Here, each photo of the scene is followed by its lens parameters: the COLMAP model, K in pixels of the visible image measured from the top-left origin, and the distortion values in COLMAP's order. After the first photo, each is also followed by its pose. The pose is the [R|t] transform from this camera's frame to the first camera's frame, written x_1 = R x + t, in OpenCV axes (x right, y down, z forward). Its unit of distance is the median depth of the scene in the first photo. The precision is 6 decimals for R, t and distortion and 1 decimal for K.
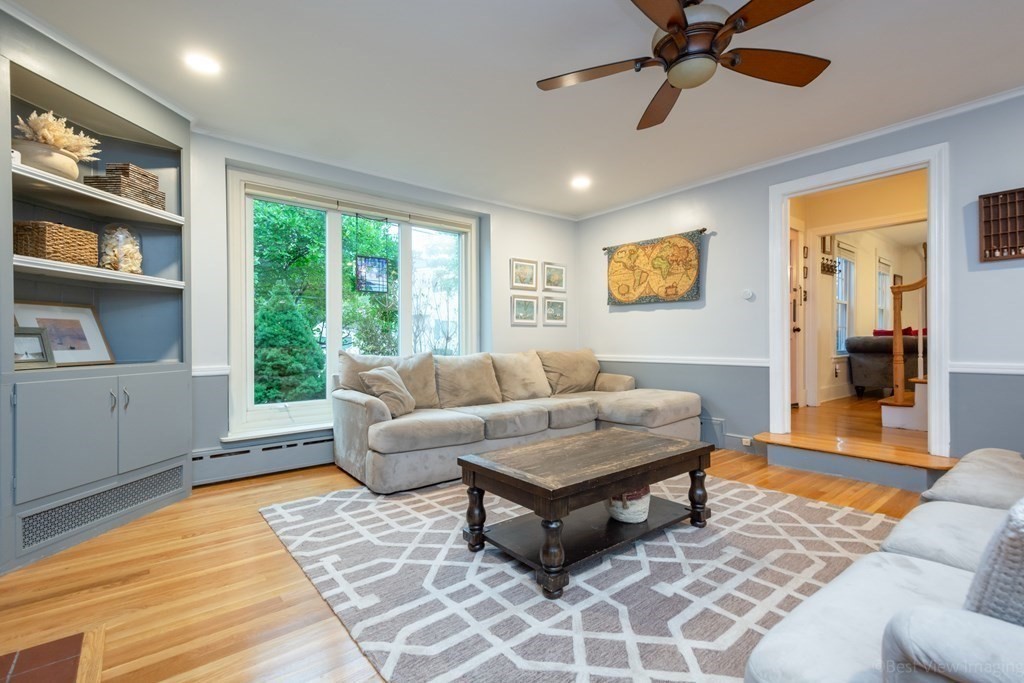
lens RADIAL K [[454.0, 0, 506.7], [0, 454.0, 342.8], [0, 0, 1]] dist [0.018362, -0.003480]
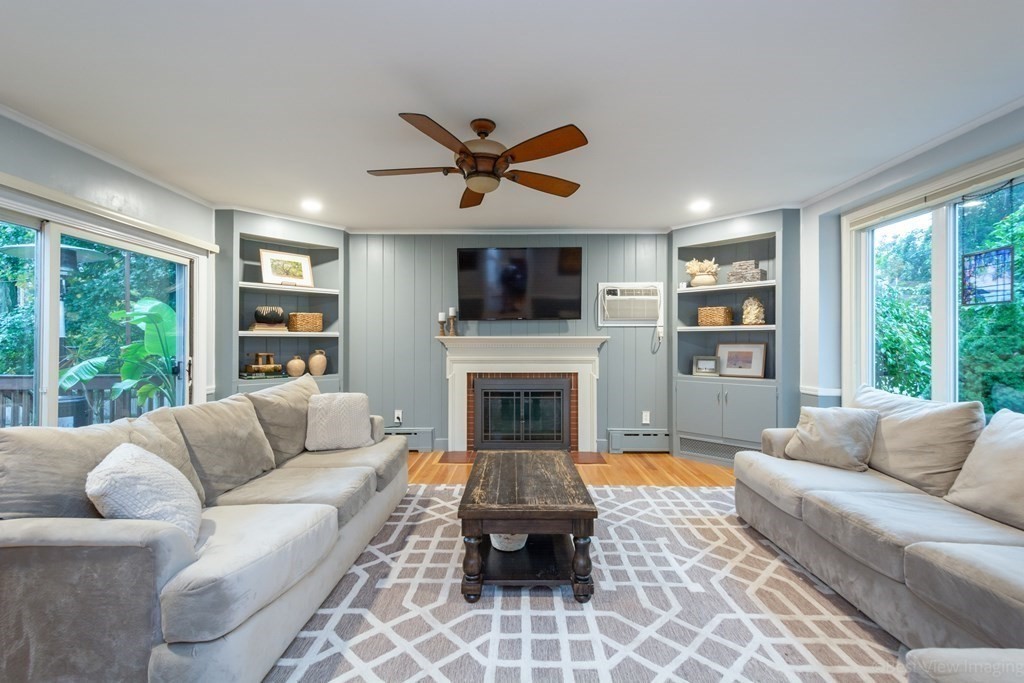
lens RADIAL K [[454.0, 0, 514.5], [0, 454.0, 340.8], [0, 0, 1]] dist [0.018362, -0.003480]
pose [[-0.627176, -0.000142, -0.778877, 0.931428], [-0.002634, 0.999995, 0.001939, -0.085111], [0.778873, 0.003268, -0.627173, 1.281399]]
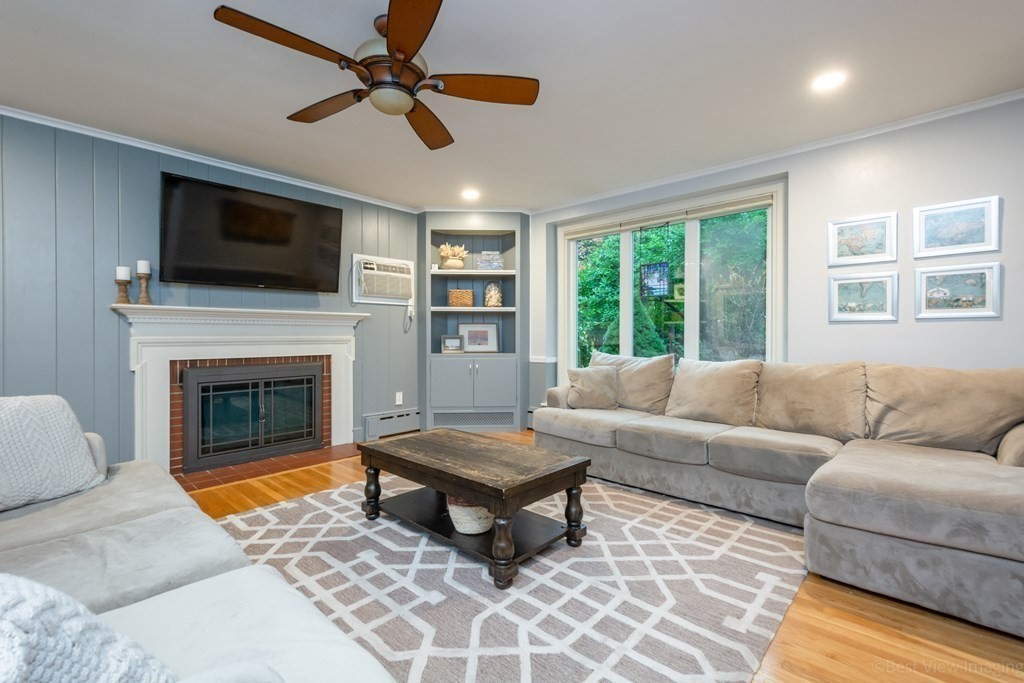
lens RADIAL K [[454.0, 0, 520.6], [0, 454.0, 334.9], [0, 0, 1]] dist [0.018362, -0.003480]
pose [[0.165753, 0.002411, -0.986164, 1.007778], [-0.005359, 0.999984, 0.001544, -0.031775], [0.986153, 0.005029, 0.165763, 0.748527]]
